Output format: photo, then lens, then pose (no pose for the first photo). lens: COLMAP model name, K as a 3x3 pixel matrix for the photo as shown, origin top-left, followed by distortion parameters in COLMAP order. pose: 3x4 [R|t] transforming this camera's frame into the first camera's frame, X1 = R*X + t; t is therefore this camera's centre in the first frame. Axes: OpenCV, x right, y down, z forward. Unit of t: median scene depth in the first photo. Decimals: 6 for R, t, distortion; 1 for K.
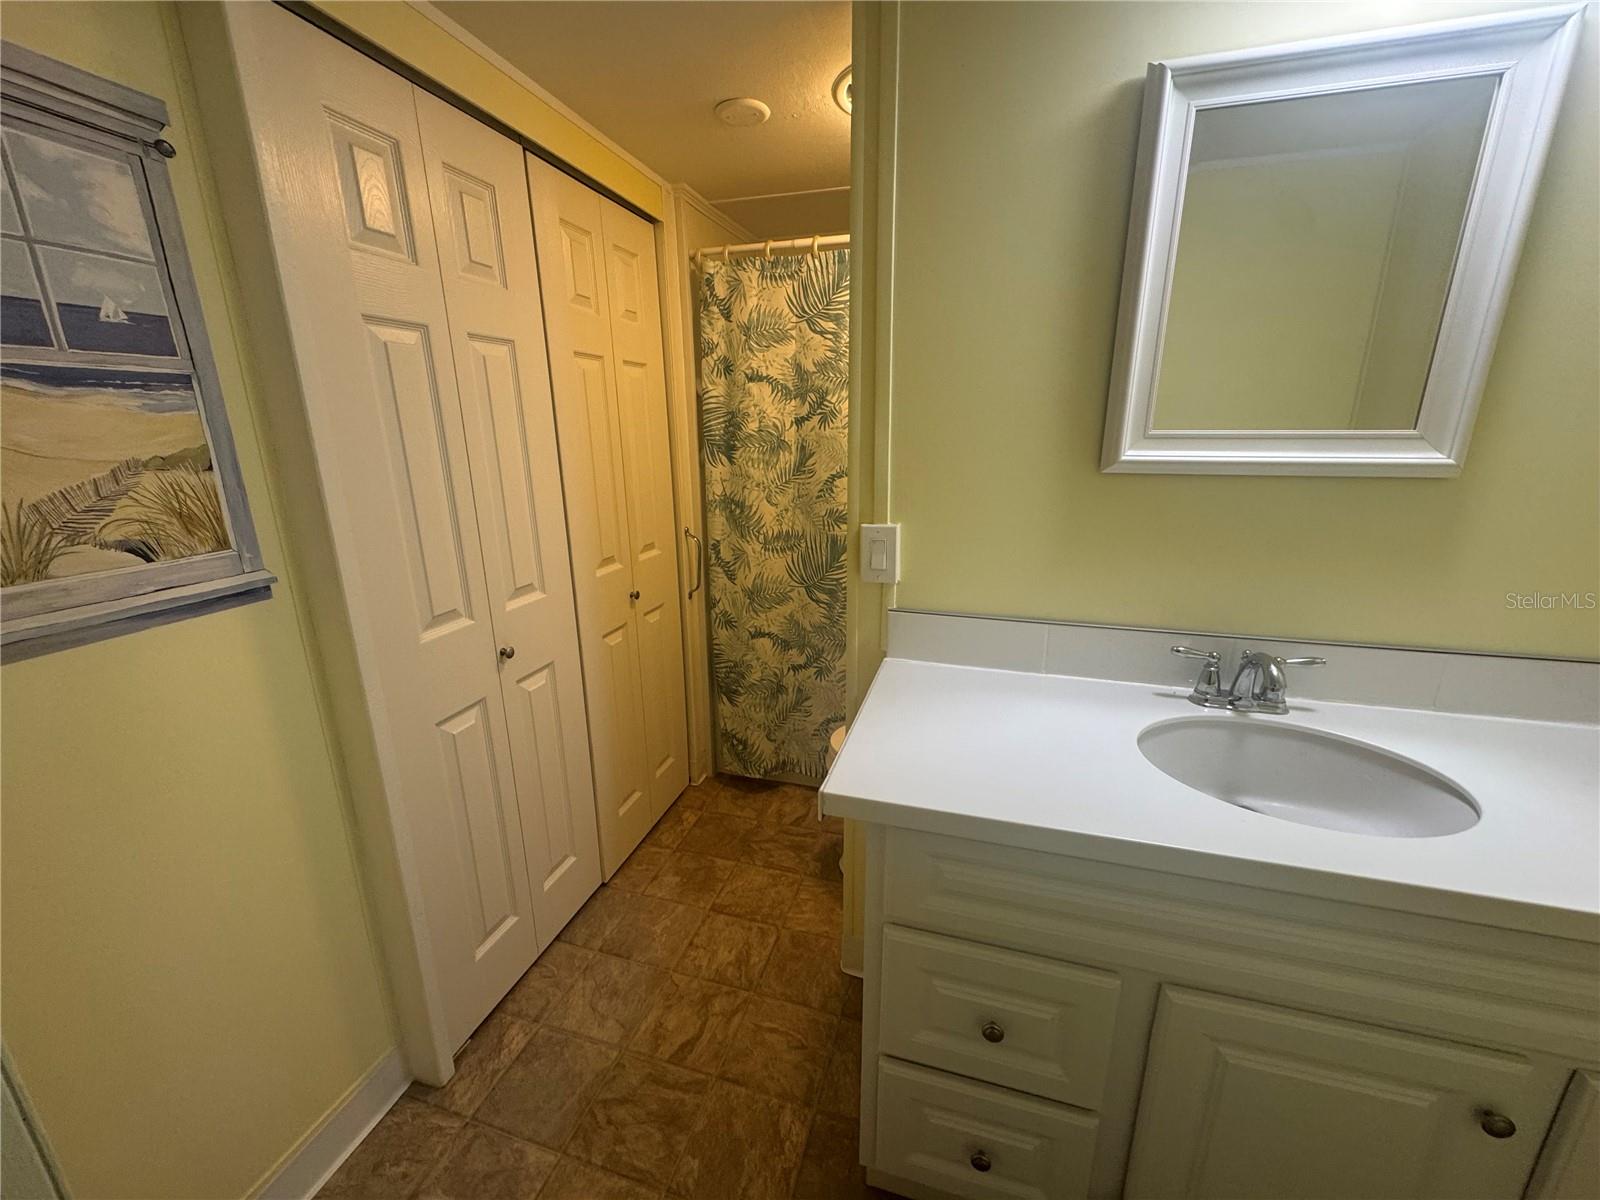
lens RADIAL K [[637.0, 0, 801.1], [0, 637.0, 601.2], [0, 0, 1]] dist [-0.001427, 0.000211]
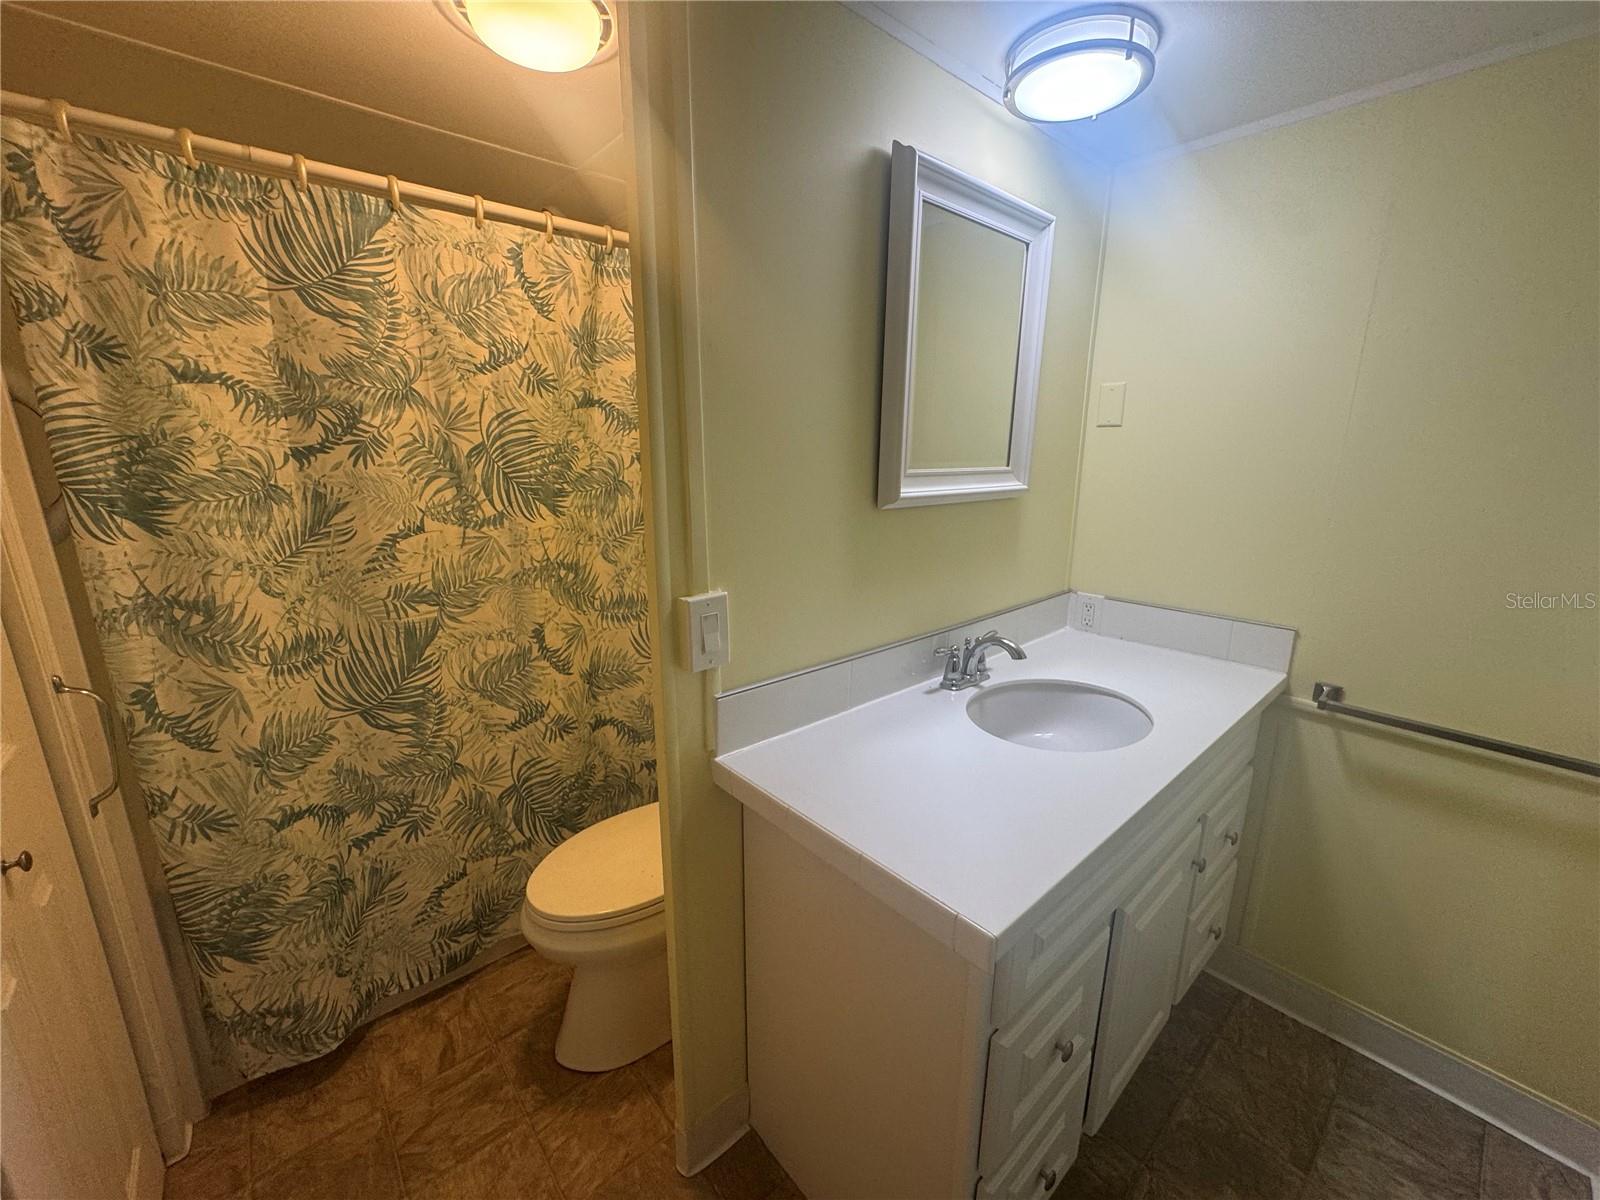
lens RADIAL K [[637.0, 0, 800.1], [0, 637.0, 601.0], [0, 0, 1]] dist [-0.001427, 0.000211]
pose [[0.531923, -0.192389, 0.824648, -0.273521], [0.217752, 0.972177, 0.086351, -0.093783], [-0.818316, 0.133636, 0.559017, 0.287232]]
